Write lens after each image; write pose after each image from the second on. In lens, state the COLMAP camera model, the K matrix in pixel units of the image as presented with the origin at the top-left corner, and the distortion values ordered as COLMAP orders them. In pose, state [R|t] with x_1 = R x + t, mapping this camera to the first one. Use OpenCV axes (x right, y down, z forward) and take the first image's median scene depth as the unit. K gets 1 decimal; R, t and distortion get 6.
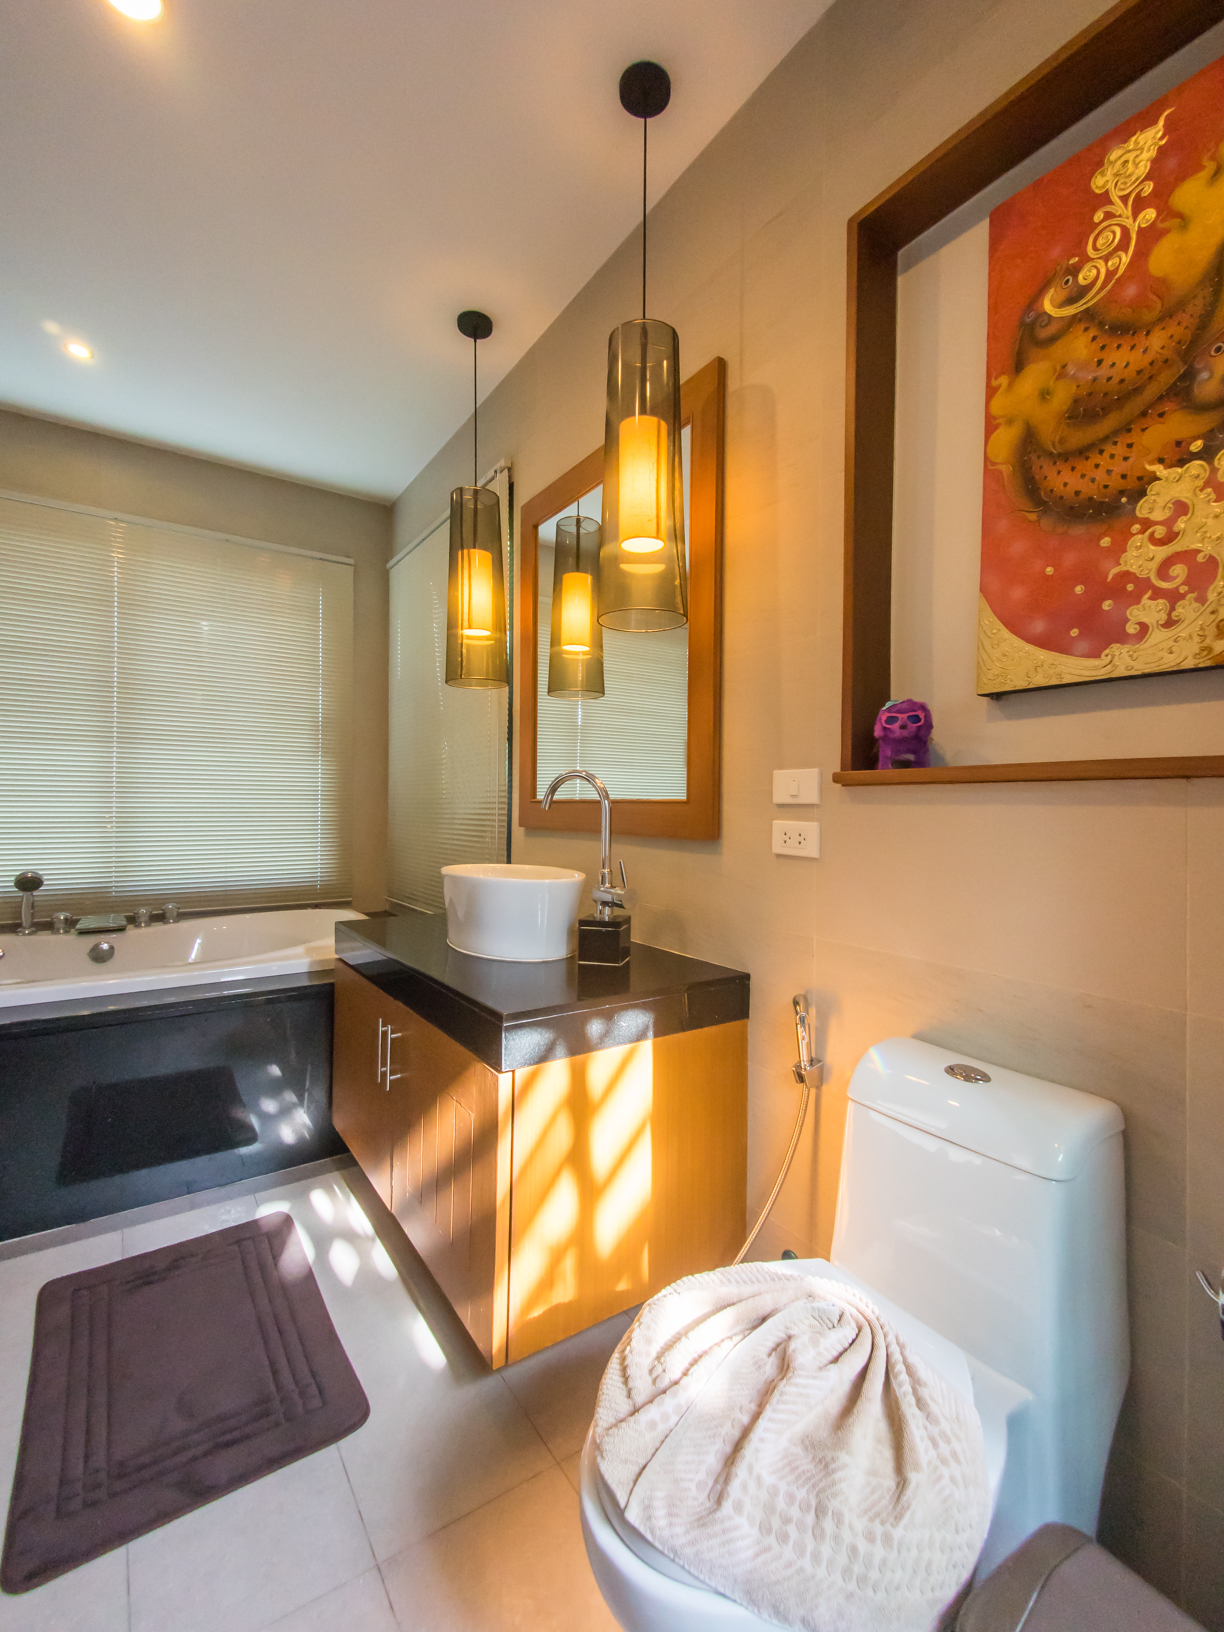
lens RADIAL K [[734.9, 0, 620.4], [0, 734.9, 804.8], [0, 0, 1]] dist [0.033609, -0.004733]
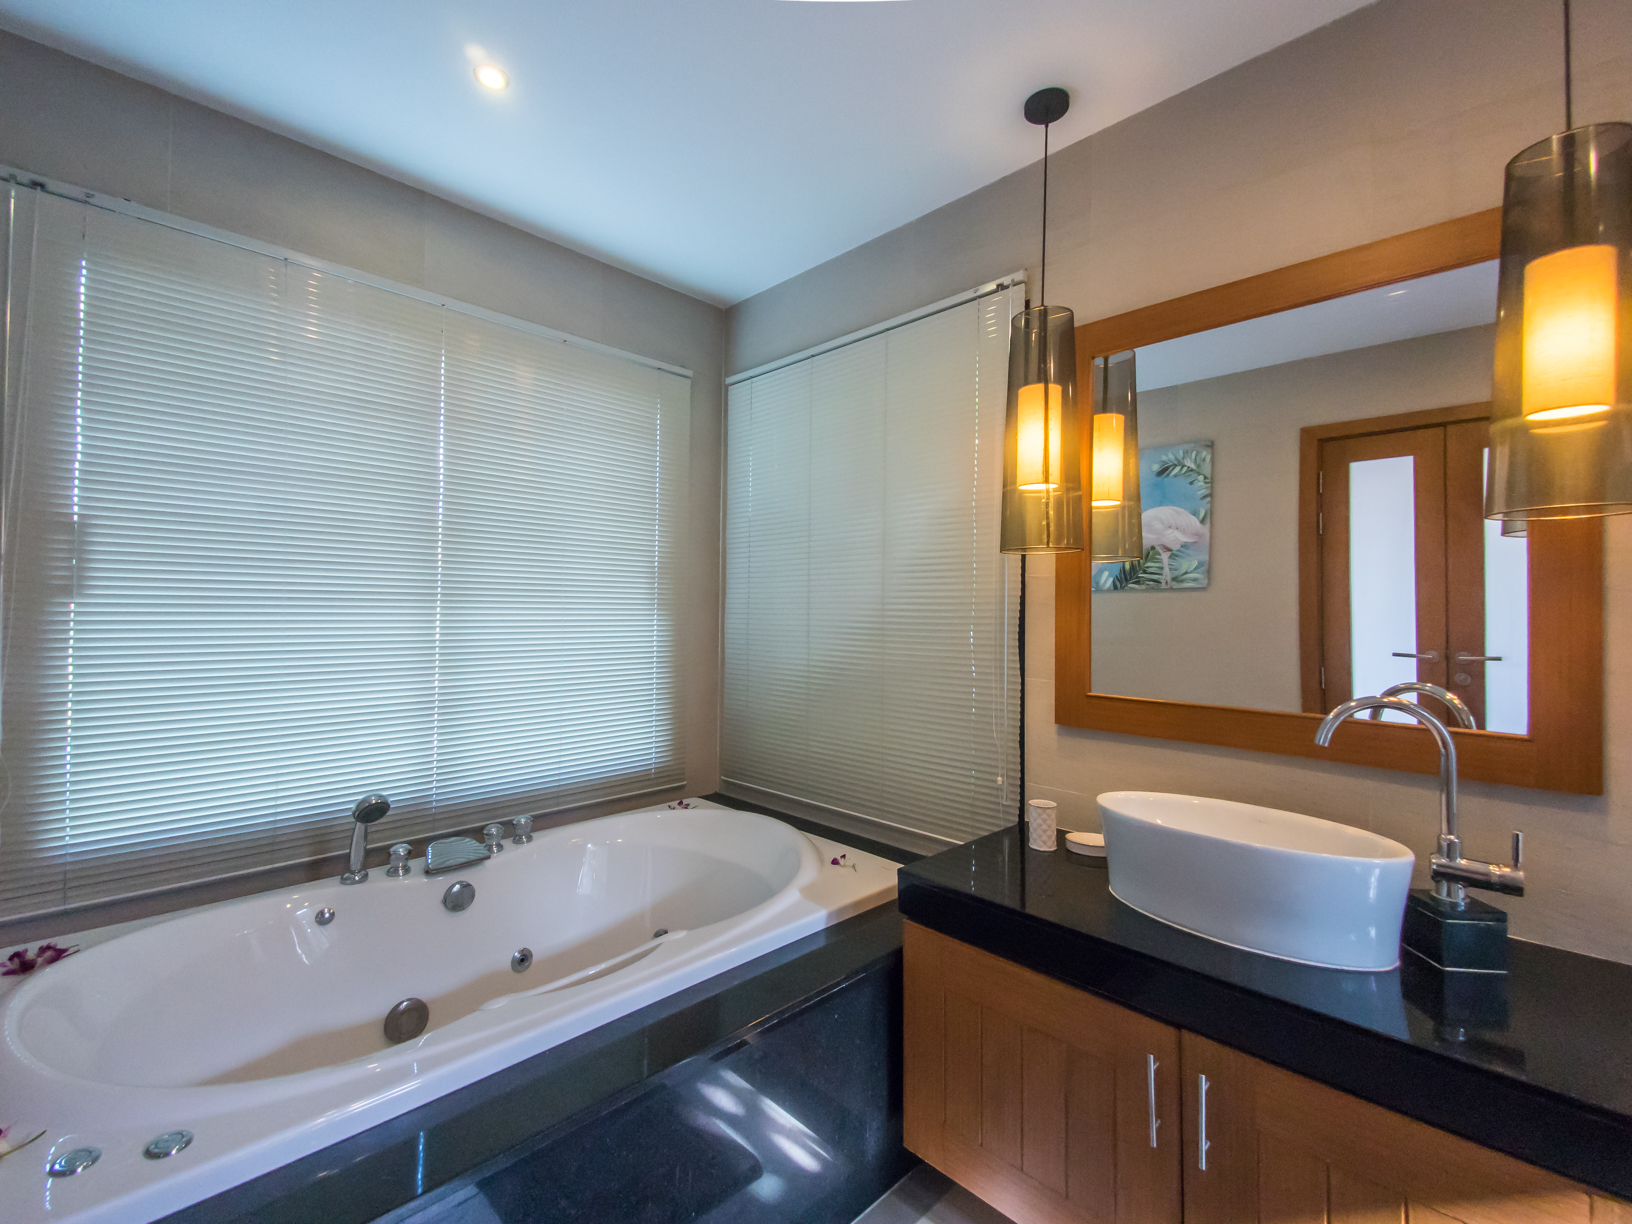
lens RADIAL K [[734.9, 0, 818.7], [0, 734.9, 602.1], [0, 0, 1]] dist [0.033609, -0.004733]
pose [[0.983960, 0.008300, 0.178198, -0.693422], [-0.005753, 0.999874, -0.014803, -0.117567], [-0.178299, 0.013541, 0.983883, 0.315568]]
